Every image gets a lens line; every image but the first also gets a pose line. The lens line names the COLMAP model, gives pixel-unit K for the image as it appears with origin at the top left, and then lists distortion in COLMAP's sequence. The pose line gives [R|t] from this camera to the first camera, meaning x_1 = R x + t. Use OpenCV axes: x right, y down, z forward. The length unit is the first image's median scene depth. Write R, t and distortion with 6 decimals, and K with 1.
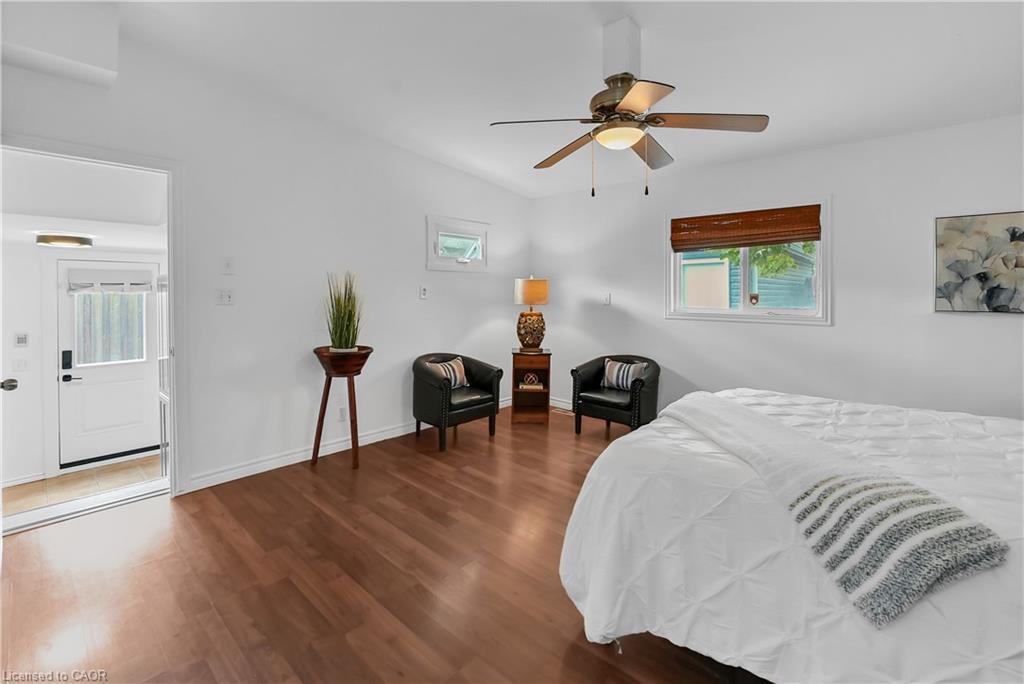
lens RADIAL K [[443.6, 0, 521.2], [0, 443.6, 299.7], [0, 0, 1]] dist [-0.010704, -0.000653]
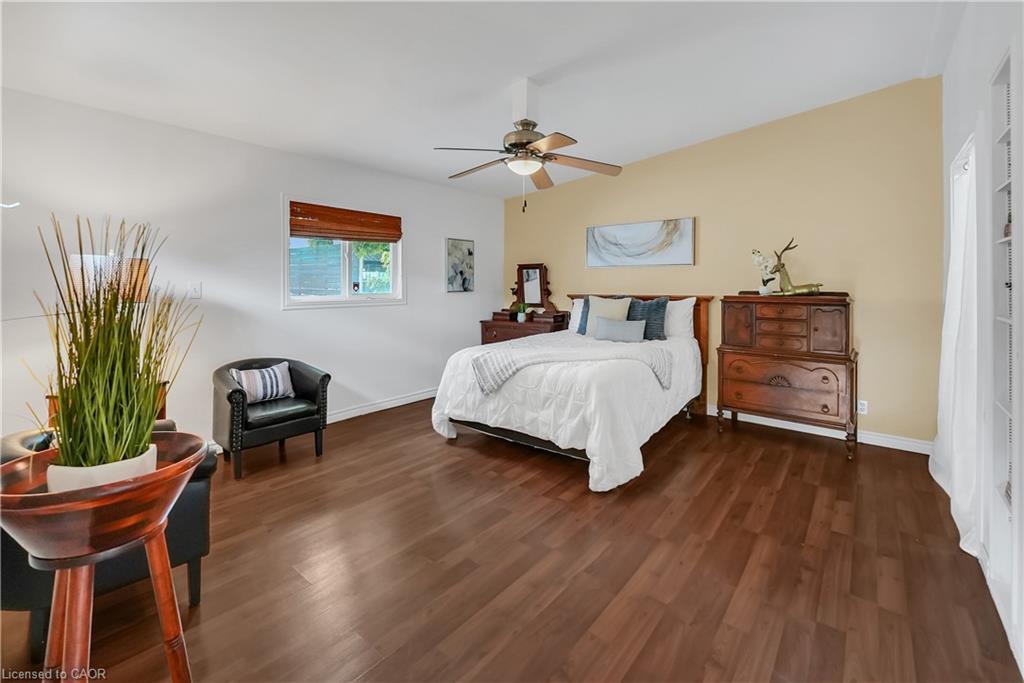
lens RADIAL K [[443.6, 0, 514.5], [0, 443.6, 284.7], [0, 0, 1]] dist [-0.010704, -0.000653]
pose [[-0.045709, -0.007802, 0.998924, -0.857686], [0.013722, 0.999870, 0.008437, -0.013614], [-0.998861, 0.014093, -0.045596, 0.837372]]
